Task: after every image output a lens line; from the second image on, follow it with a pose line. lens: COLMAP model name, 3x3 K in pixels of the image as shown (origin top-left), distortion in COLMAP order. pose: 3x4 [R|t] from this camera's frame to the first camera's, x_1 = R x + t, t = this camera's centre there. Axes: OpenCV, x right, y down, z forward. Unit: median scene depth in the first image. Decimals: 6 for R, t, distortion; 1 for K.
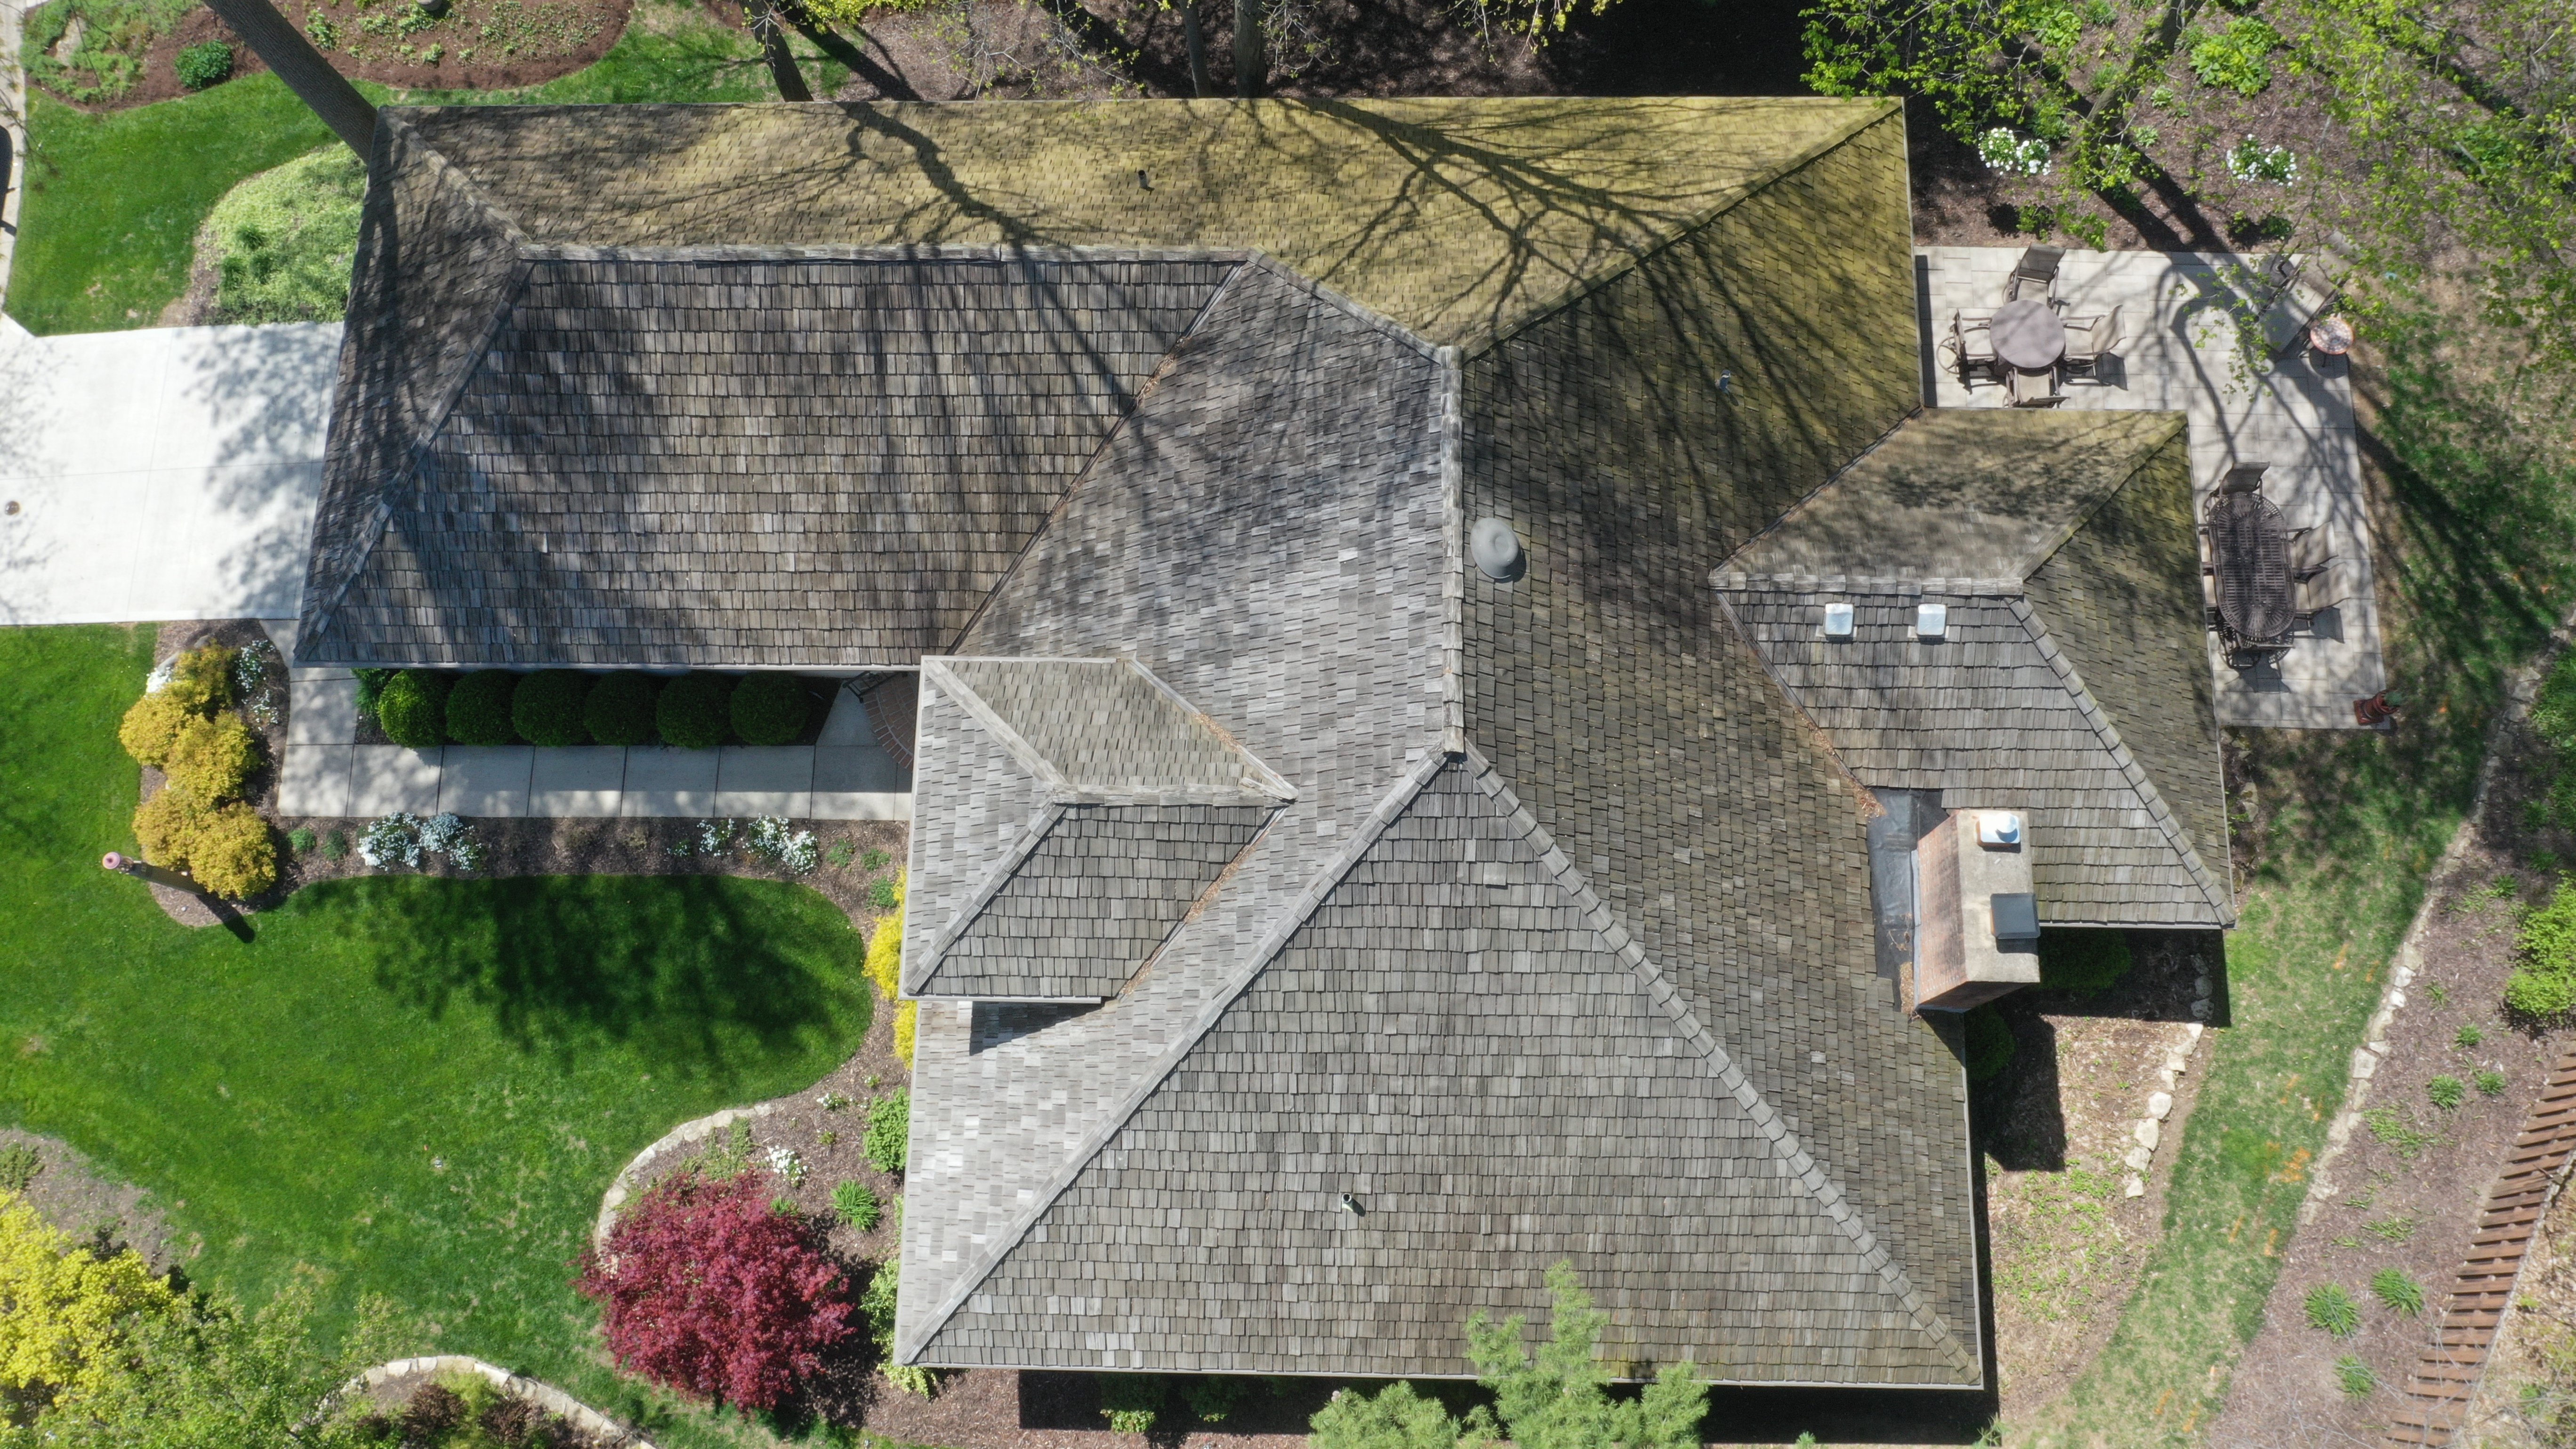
lens RADIAL K [[2022.9, 0, 1290.0], [0, 2022.9, 725.2], [0, 0, 1]] dist [-0.014973, 0.005445]
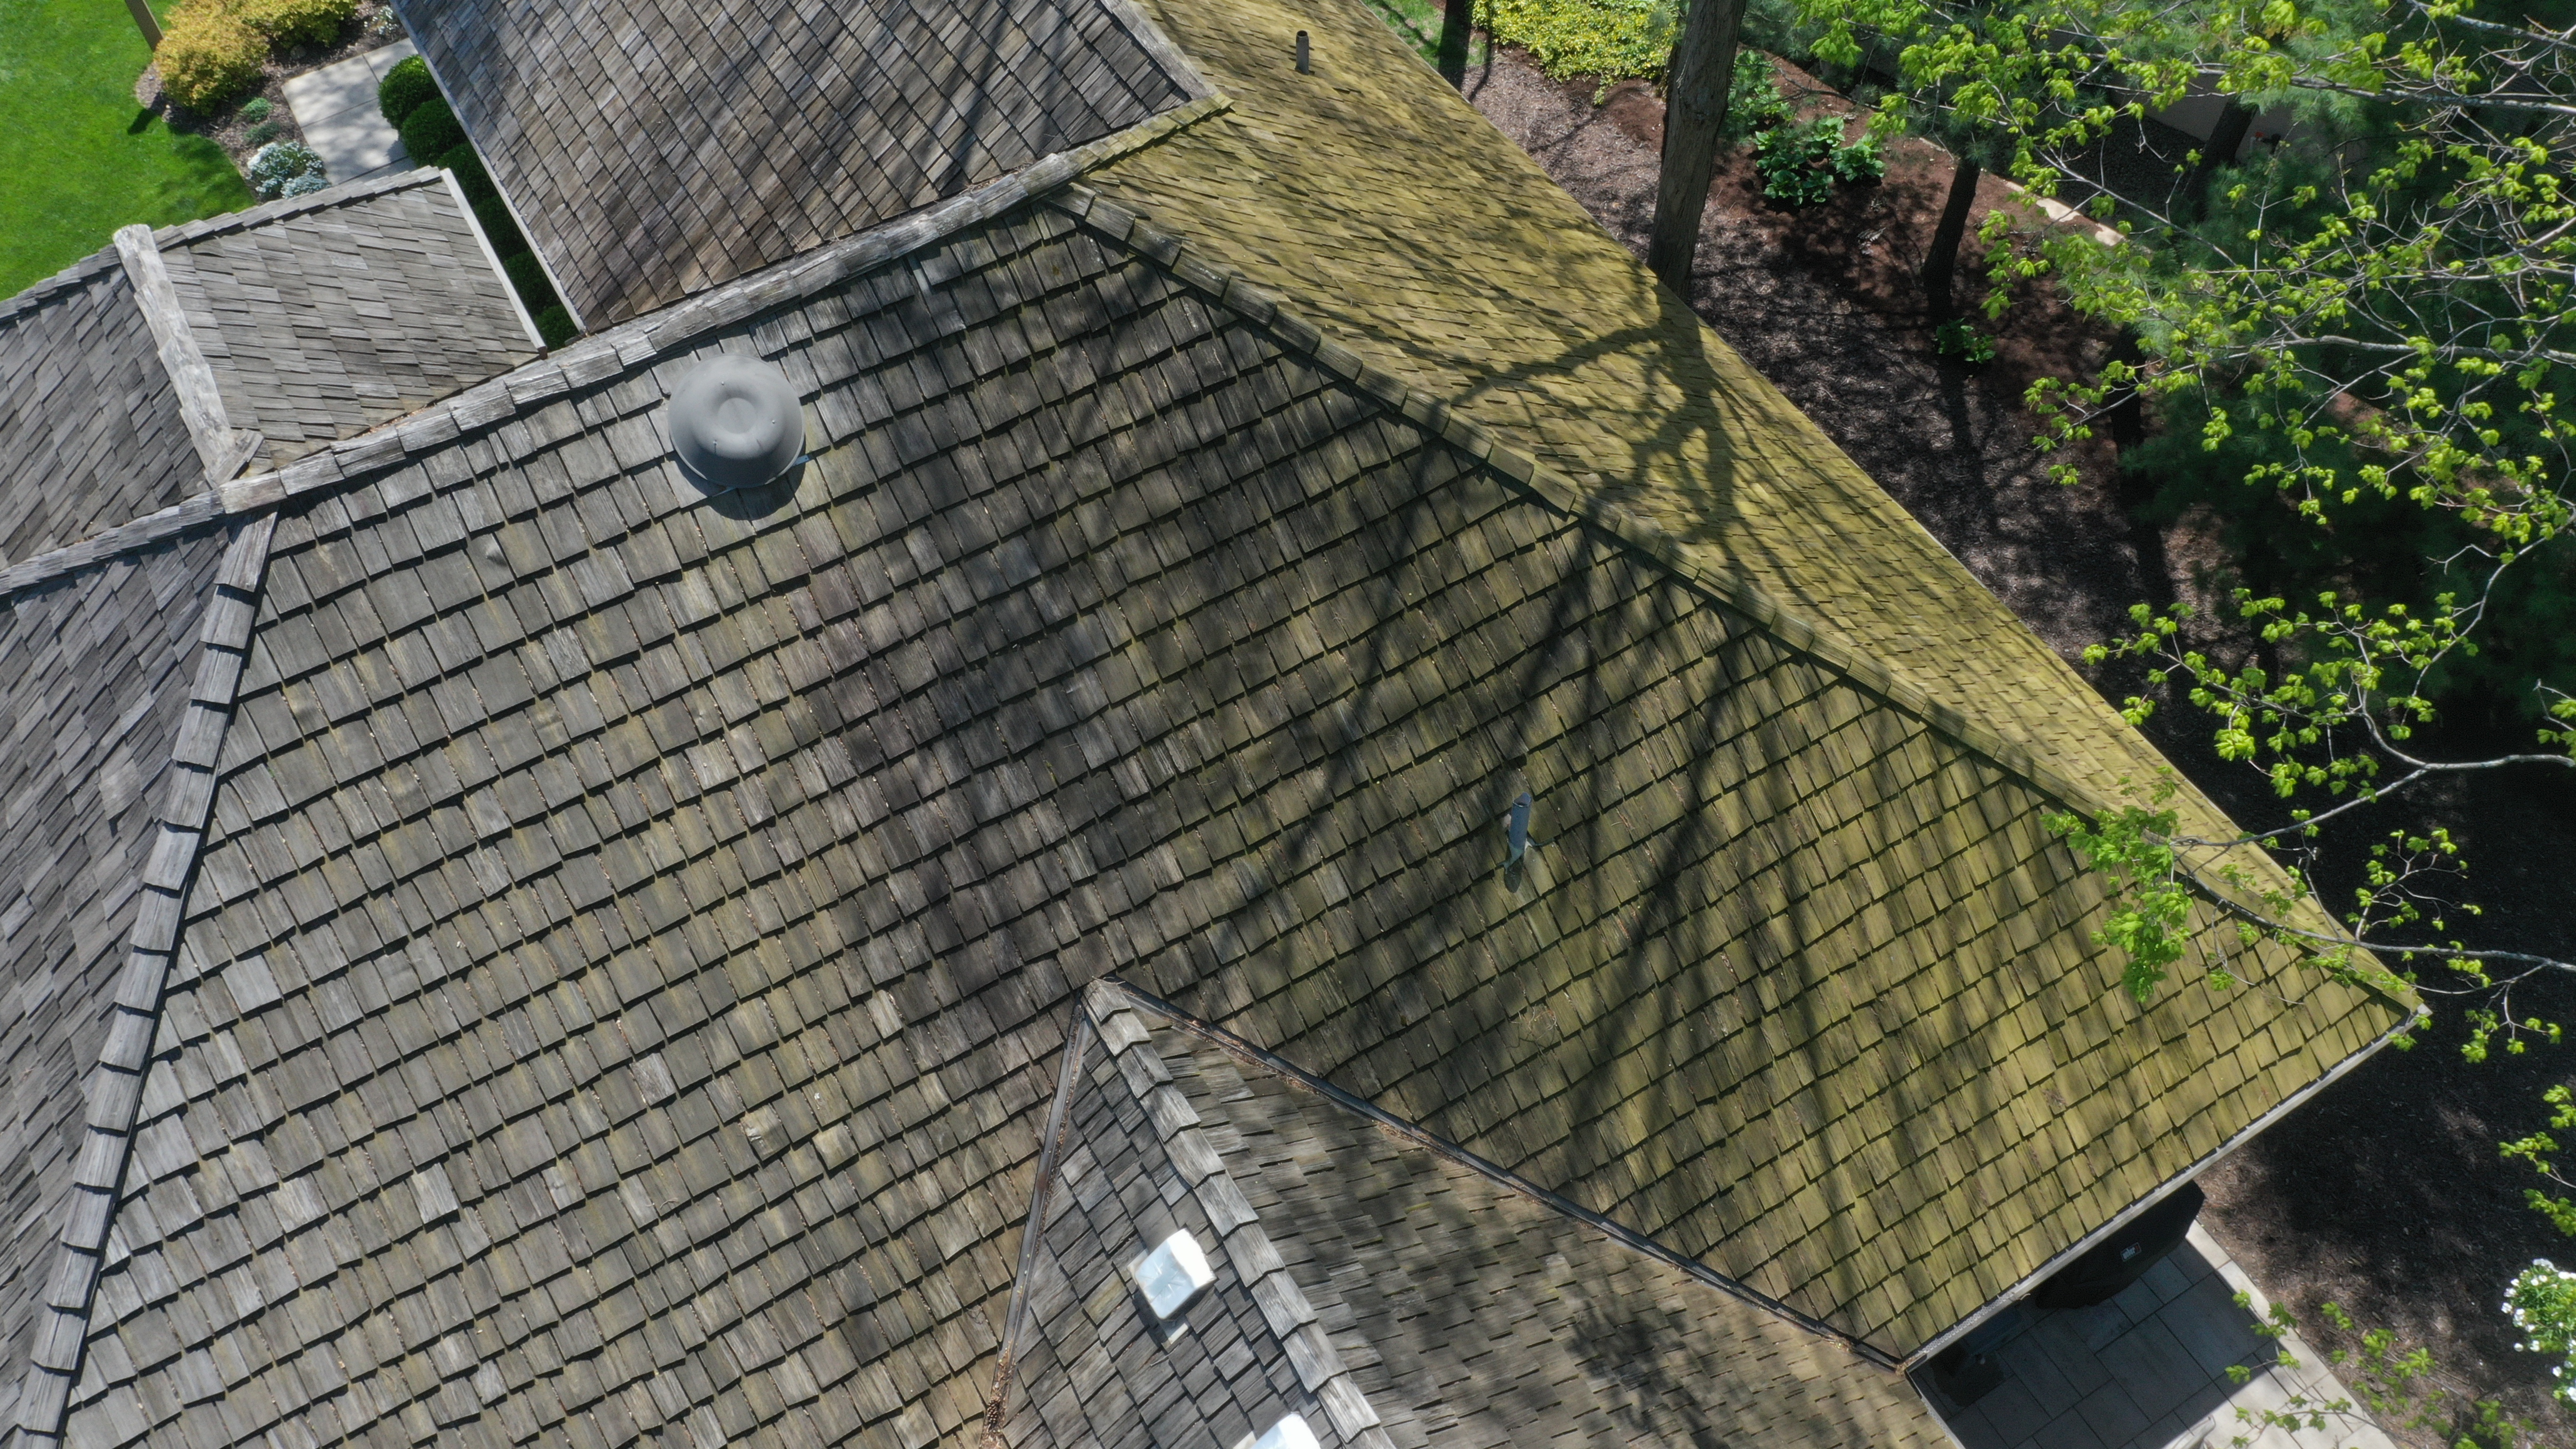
lens RADIAL K [[2022.9, 0, 1288.4], [0, 2022.9, 726.6], [0, 0, 1]] dist [-0.014973, 0.005445]
pose [[0.530582, 0.698581, -0.480070, 0.390170], [-0.818279, 0.569897, -0.075081, -0.101811], [0.221141, 0.432667, 0.874011, 0.553585]]
